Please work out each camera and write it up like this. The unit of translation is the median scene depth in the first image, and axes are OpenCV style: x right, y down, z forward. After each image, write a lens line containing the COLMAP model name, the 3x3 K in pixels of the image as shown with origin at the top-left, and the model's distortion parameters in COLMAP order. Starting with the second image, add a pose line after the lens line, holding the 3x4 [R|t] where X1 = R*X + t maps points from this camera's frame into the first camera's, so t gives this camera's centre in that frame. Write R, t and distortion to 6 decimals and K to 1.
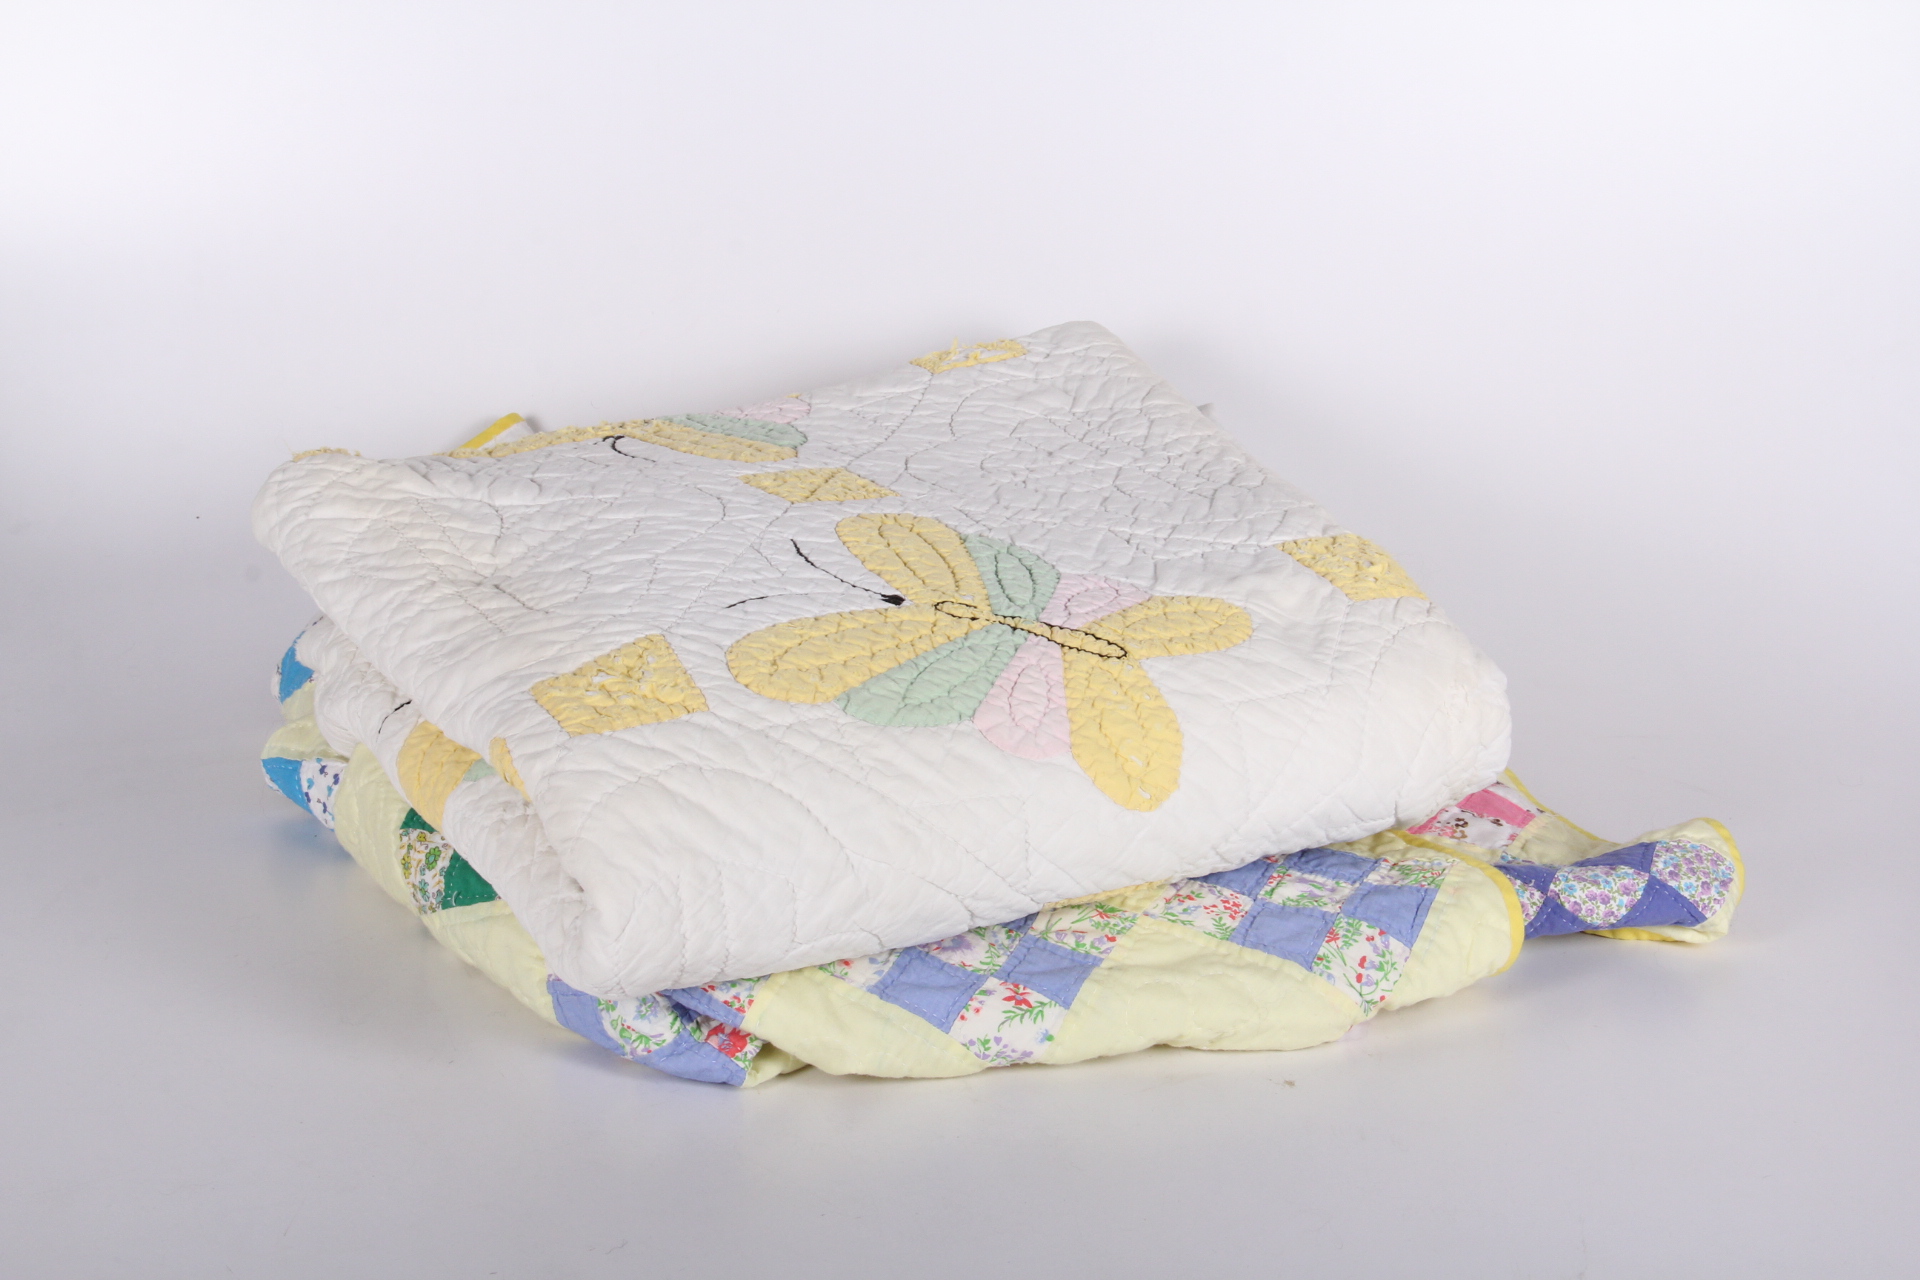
lens RADIAL K [[3678.6, 0, 960.0], [0, 3678.6, 640.0], [0, 0, 1]] dist [0.179070, -0.025245]
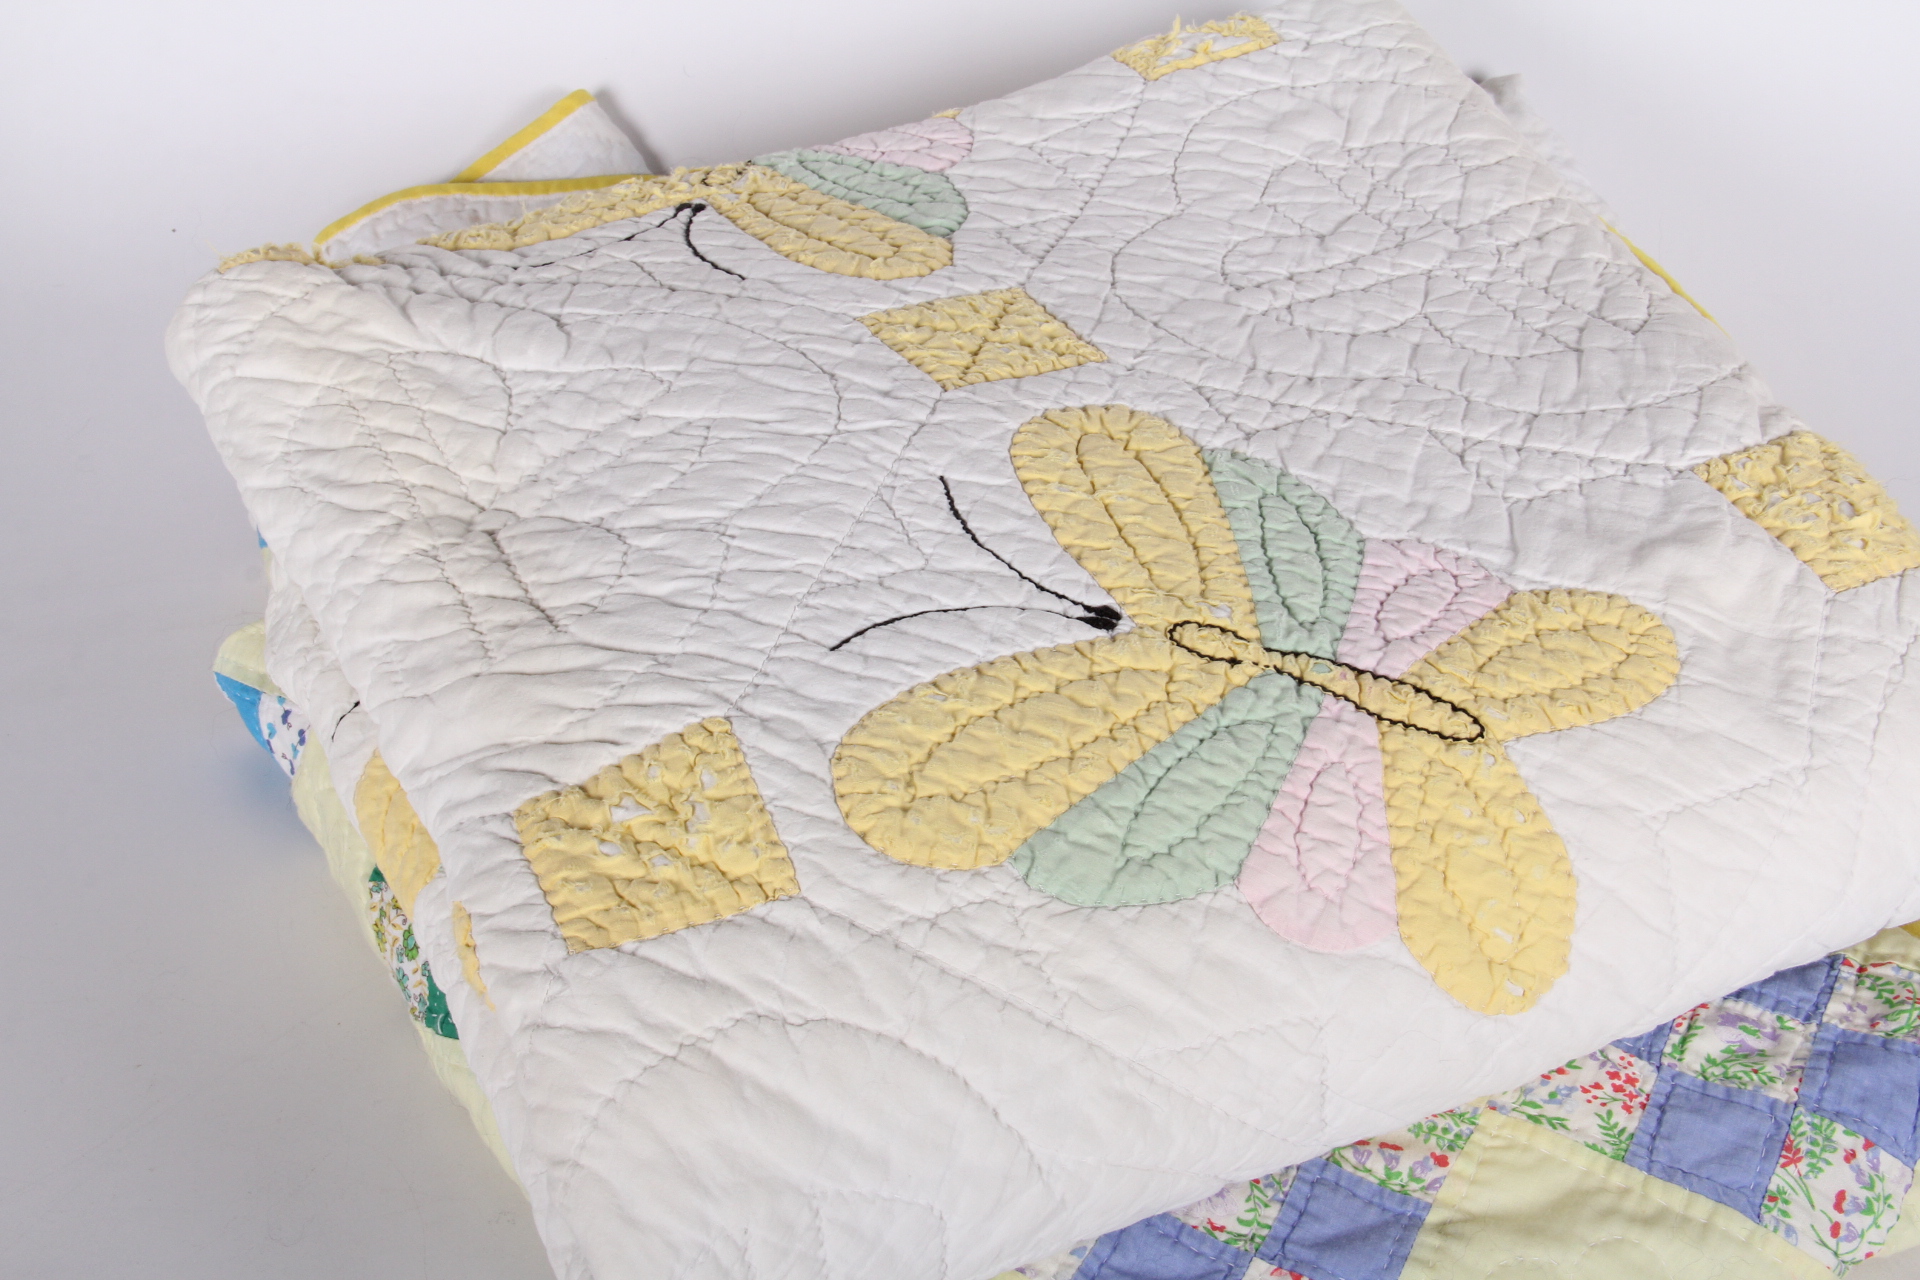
lens RADIAL K [[2843.1, 0, 960.0], [0, 2843.1, 640.0], [0, 0, 1]] dist [0.038959, 0.346334]
pose [[0.998864, 0.010235, -0.046532, -0.020003], [0.002120, 0.966140, 0.258012, -0.132888], [0.047597, -0.257817, 0.965021, 0.535783]]
